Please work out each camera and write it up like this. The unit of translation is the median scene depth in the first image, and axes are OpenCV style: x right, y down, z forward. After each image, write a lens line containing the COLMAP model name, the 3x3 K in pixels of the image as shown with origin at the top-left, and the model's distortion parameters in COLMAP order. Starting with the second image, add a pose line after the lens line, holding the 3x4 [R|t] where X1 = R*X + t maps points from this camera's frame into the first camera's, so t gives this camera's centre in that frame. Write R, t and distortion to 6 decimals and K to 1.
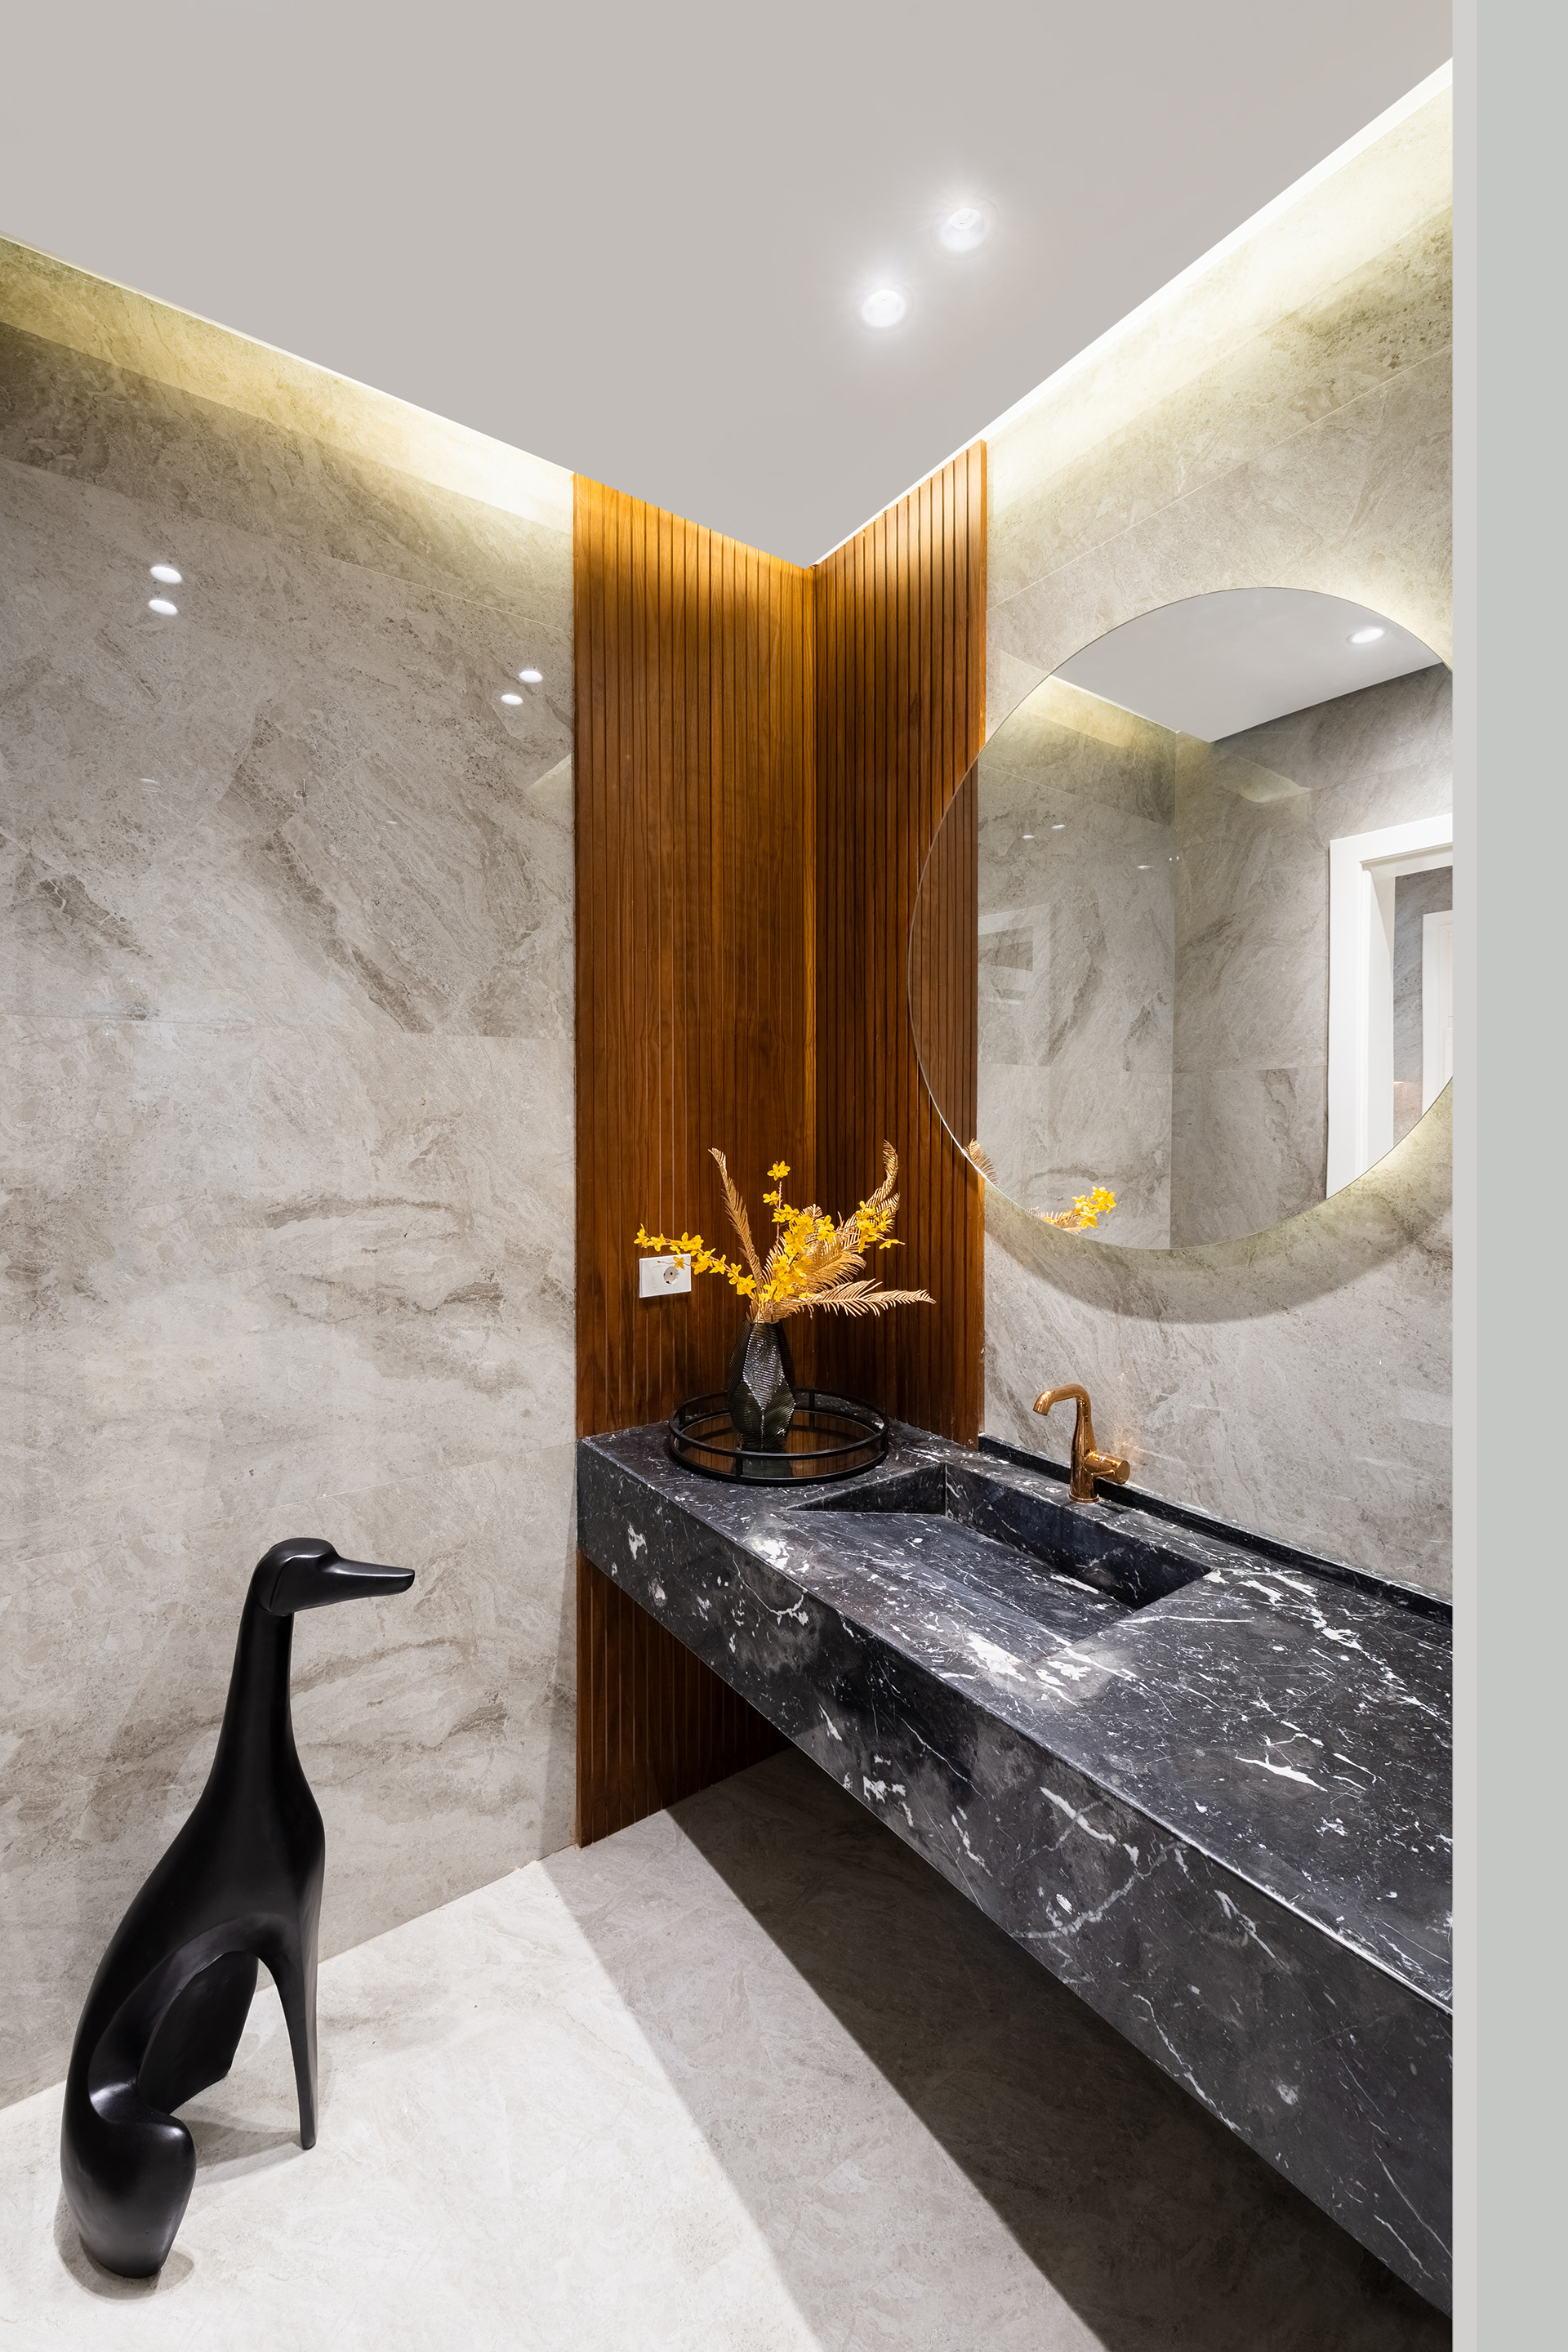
lens RADIAL K [[966.8, 0, 780.6], [0, 966.8, 1149.9], [0, 0, 1]] dist [0.024256, -0.000002]
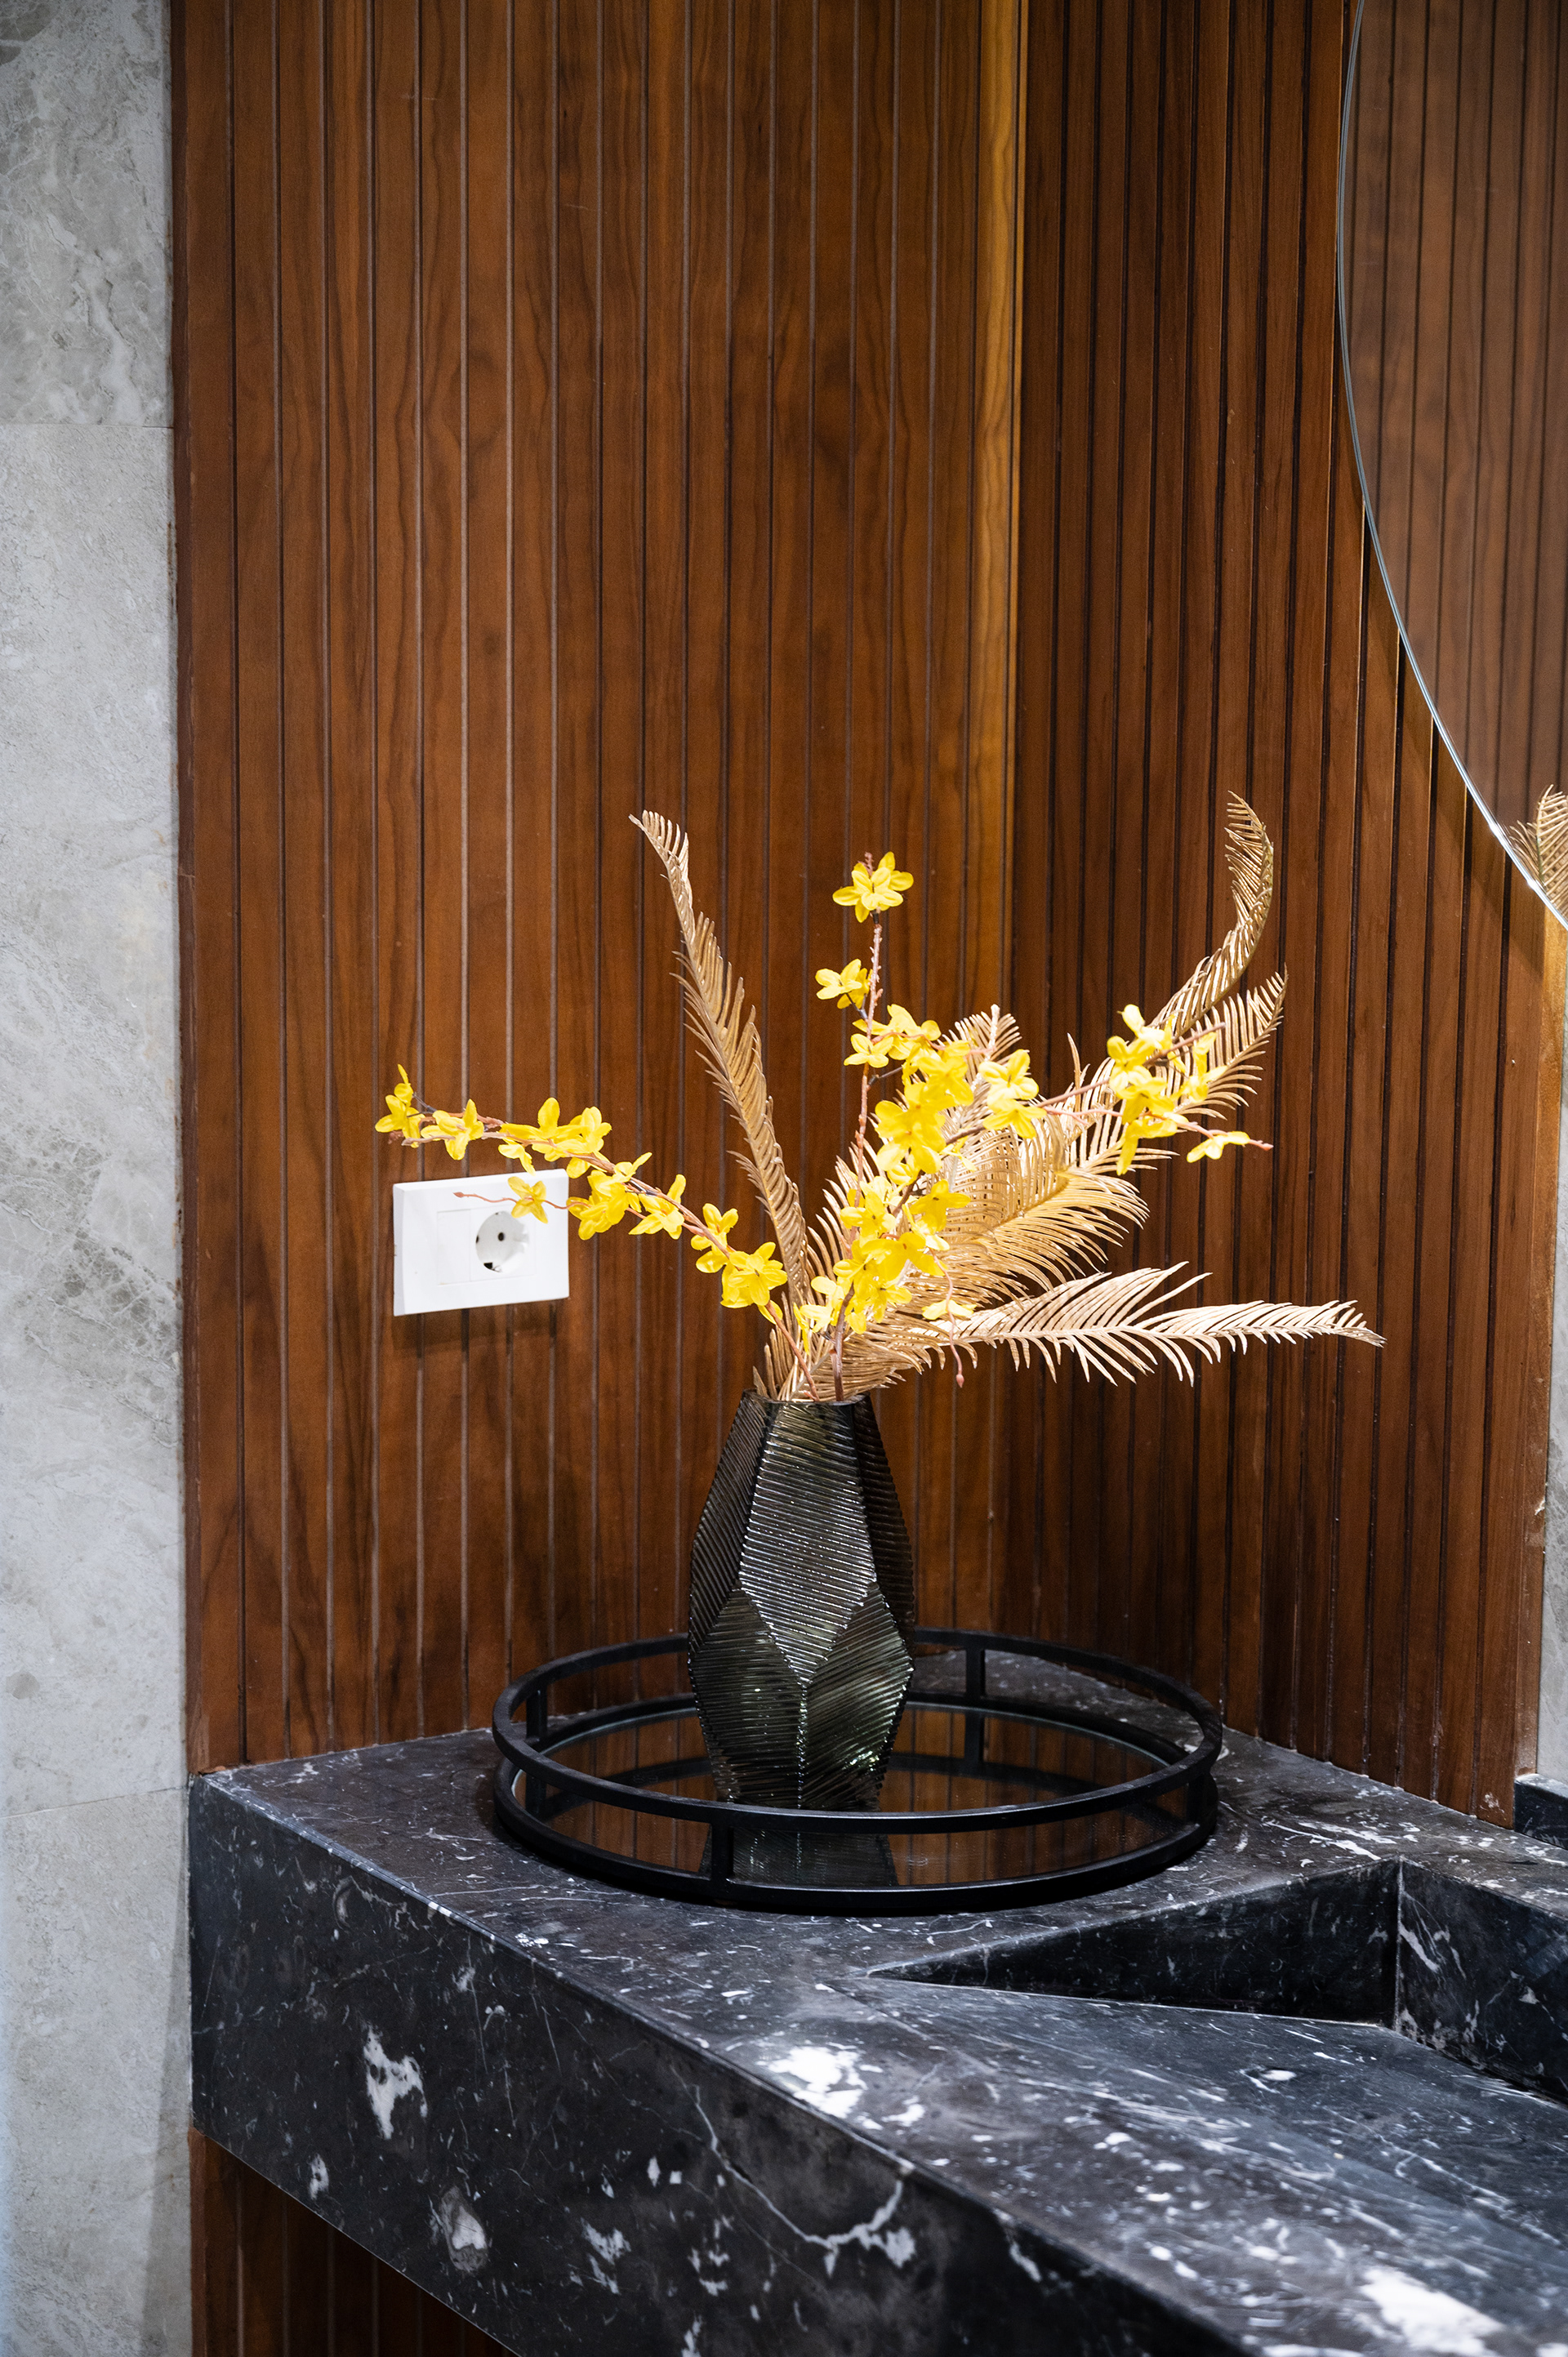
lens RADIAL K [[3875.6, 0, 784.0], [0, 3875.6, 1178.5], [0, 0, 1]] dist [0.007229, 0.072878]
pose [[0.999277, 0.014814, -0.035005, 0.014627], [-0.010998, 0.994220, 0.106800, -0.017280], [0.036385, -0.106338, 0.993664, -0.176046]]
